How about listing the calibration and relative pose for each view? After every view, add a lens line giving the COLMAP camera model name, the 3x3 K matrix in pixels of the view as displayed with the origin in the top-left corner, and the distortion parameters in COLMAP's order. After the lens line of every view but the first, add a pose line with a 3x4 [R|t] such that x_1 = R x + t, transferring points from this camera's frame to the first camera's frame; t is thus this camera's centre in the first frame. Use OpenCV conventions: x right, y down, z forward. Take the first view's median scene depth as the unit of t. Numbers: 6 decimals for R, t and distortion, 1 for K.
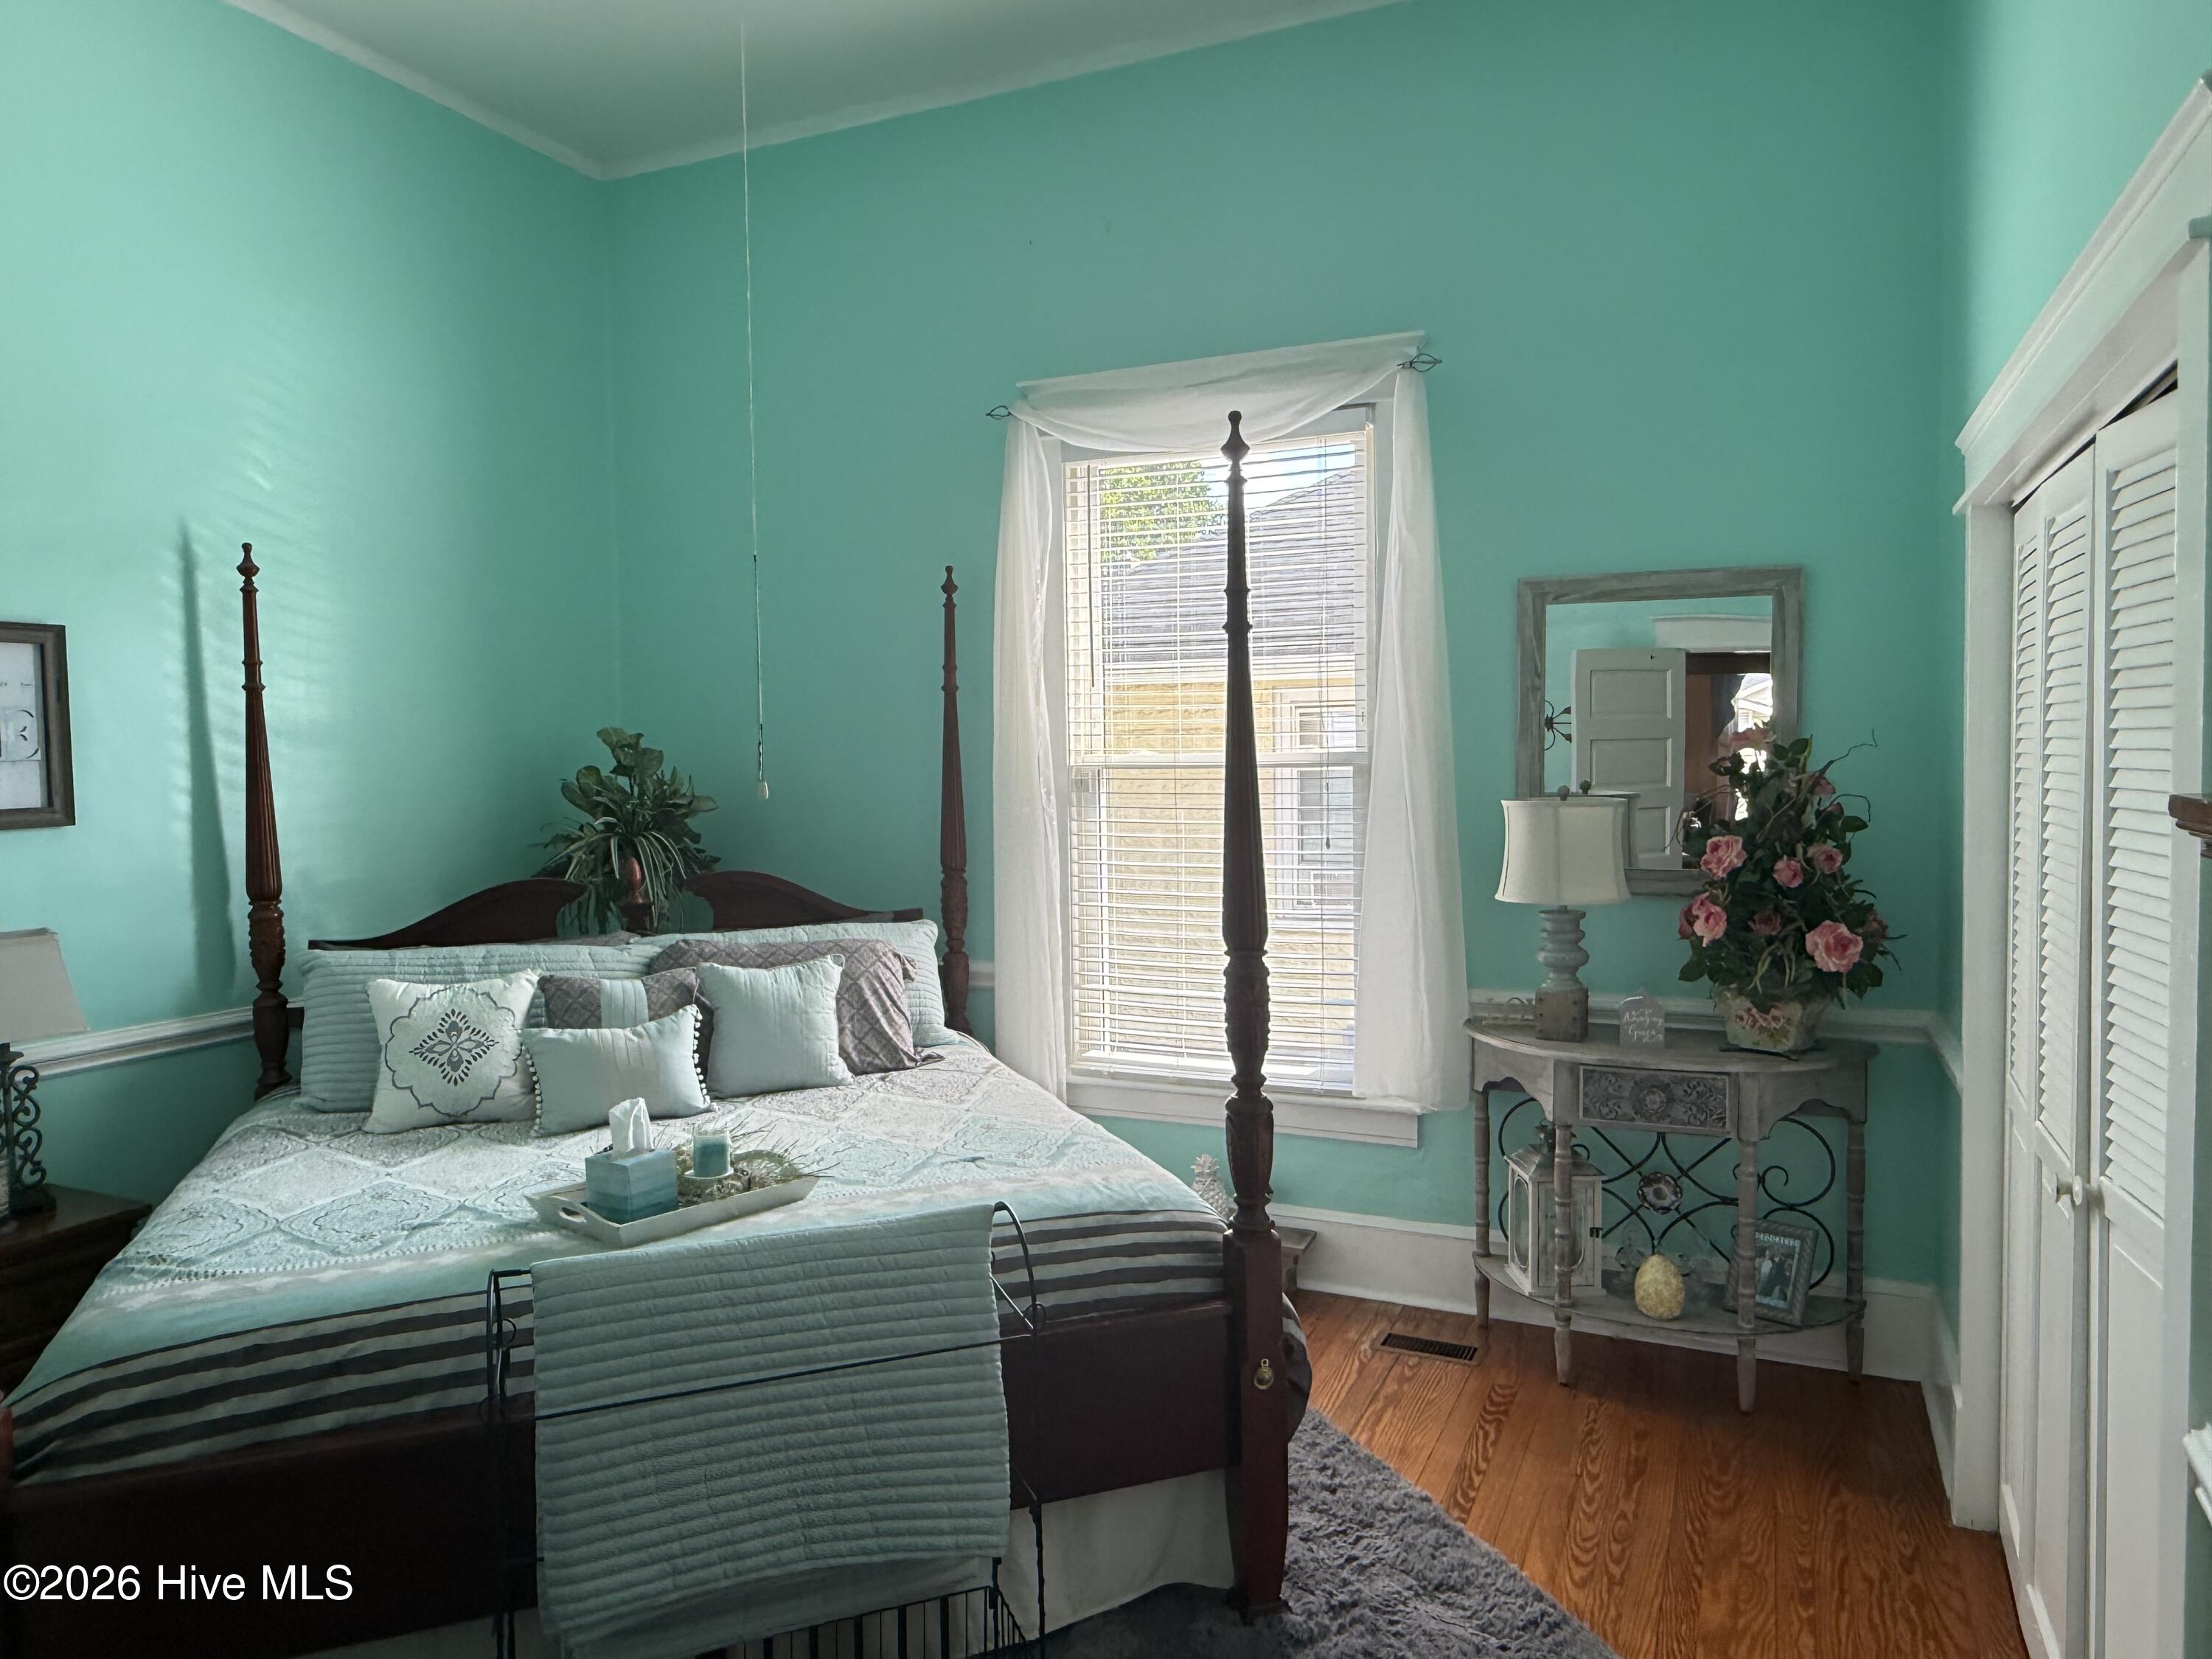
lens RADIAL K [[1481.1, 0, 1106.0], [0, 1481.1, 829.5], [0, 0, 1]] dist [-0.004934, 0.003508]
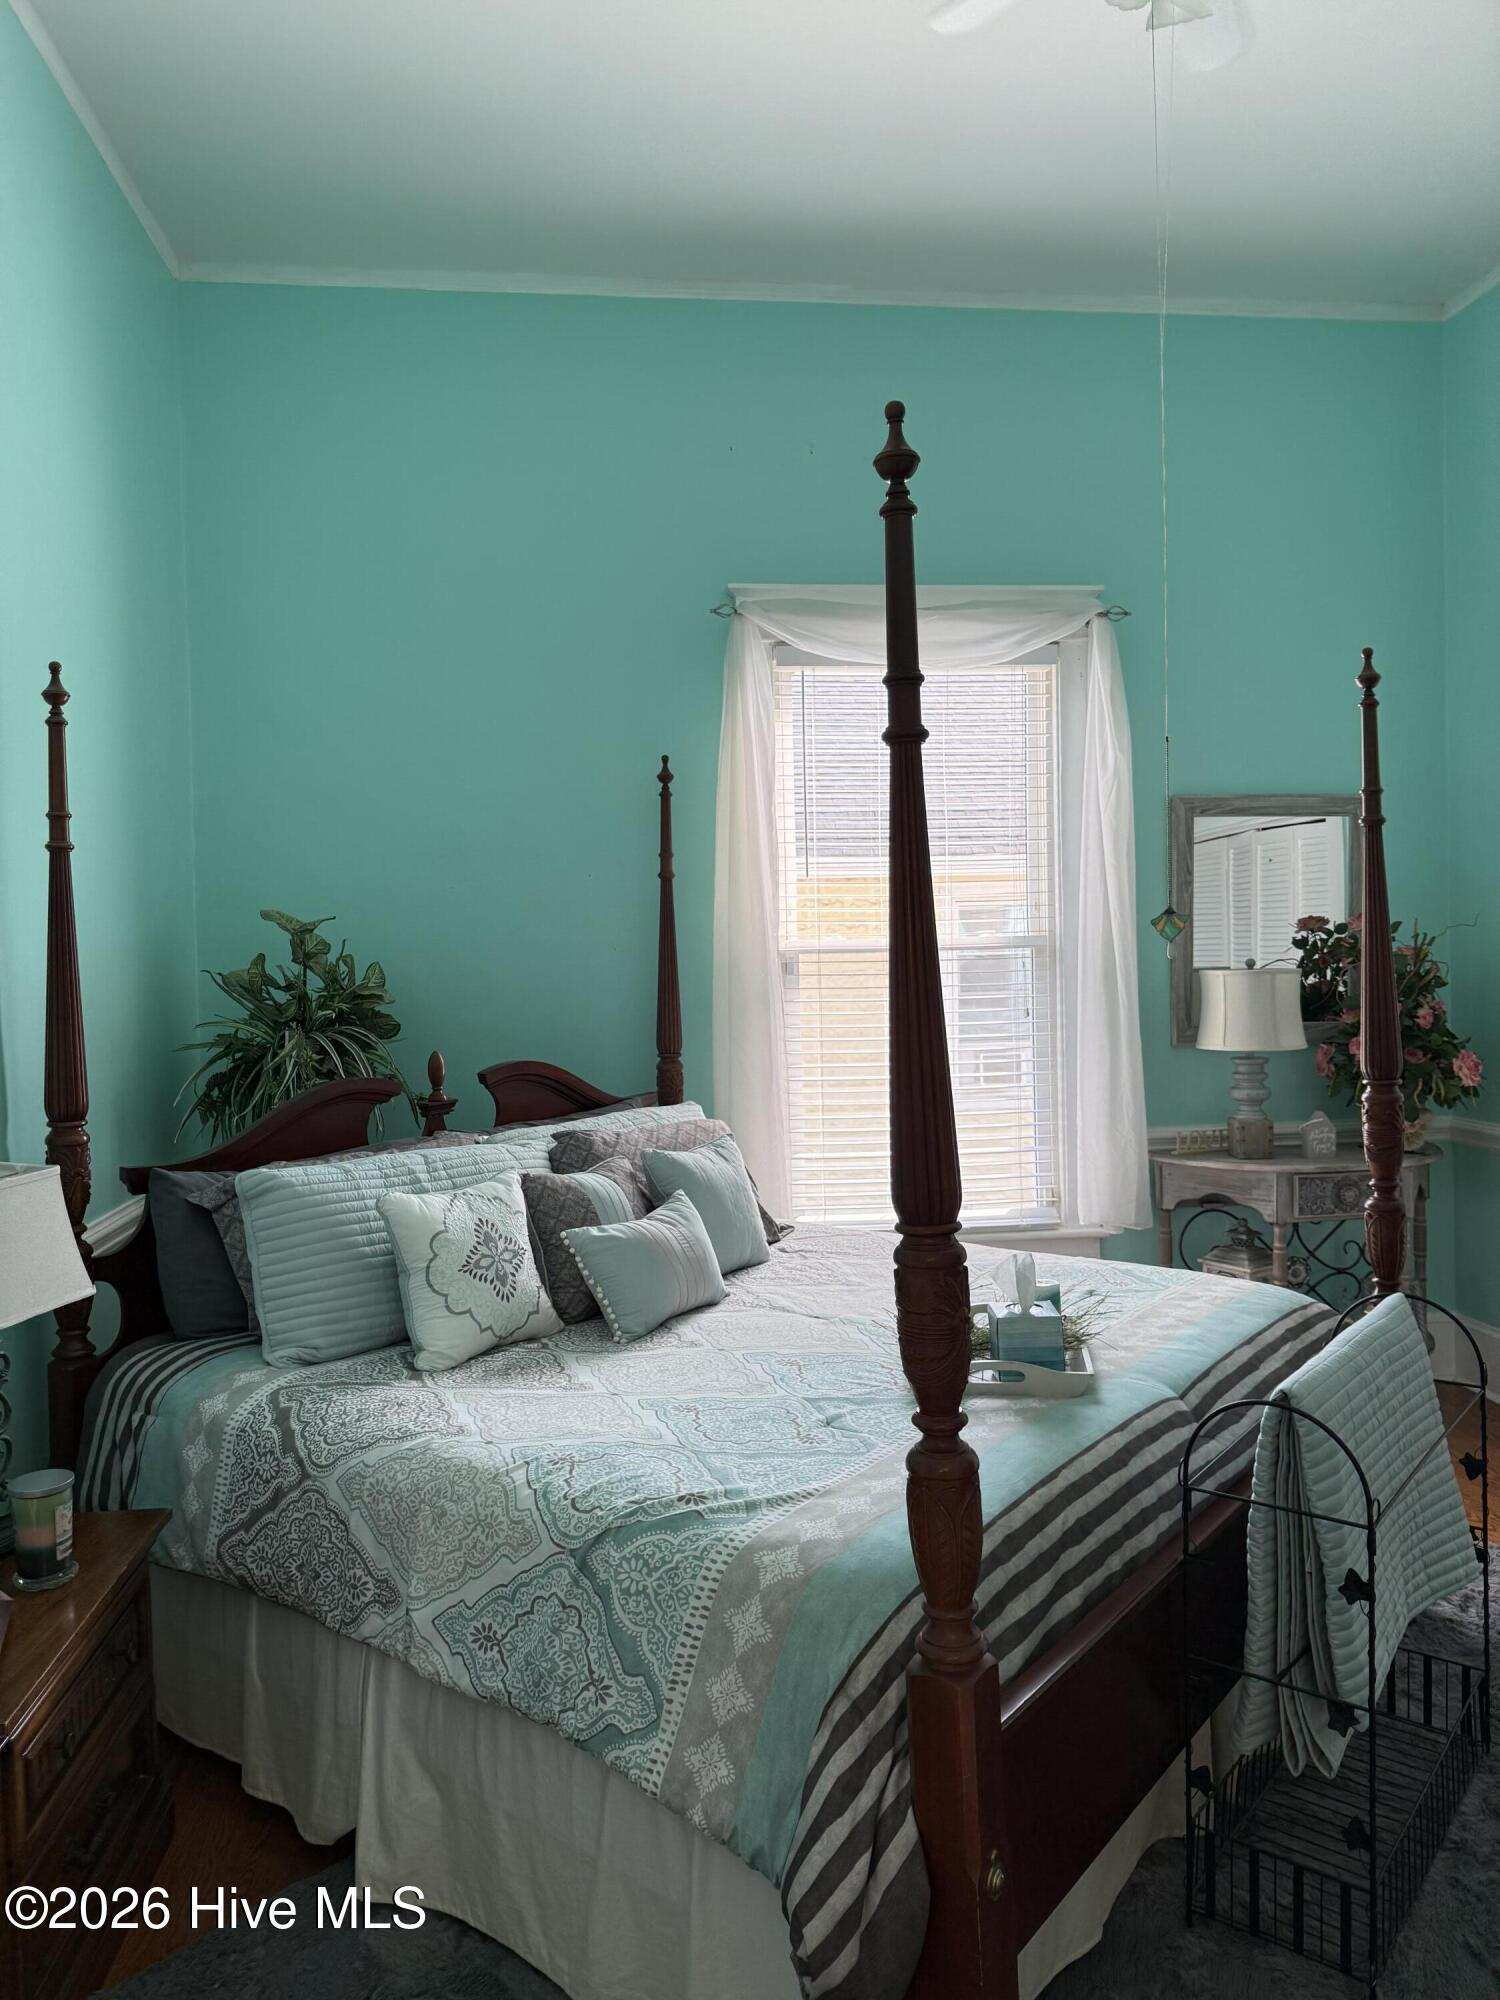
lens RADIAL K [[1405.7, 0, 750.0], [0, 1405.7, 1000.0], [0, 0, 1]] dist [0.106738, -0.195021]
pose [[0.853709, -0.022717, 0.520254, -0.670133], [0.037161, 0.999159, -0.017350, 0.011019], [-0.519422, 0.034145, 0.853835, 0.173977]]
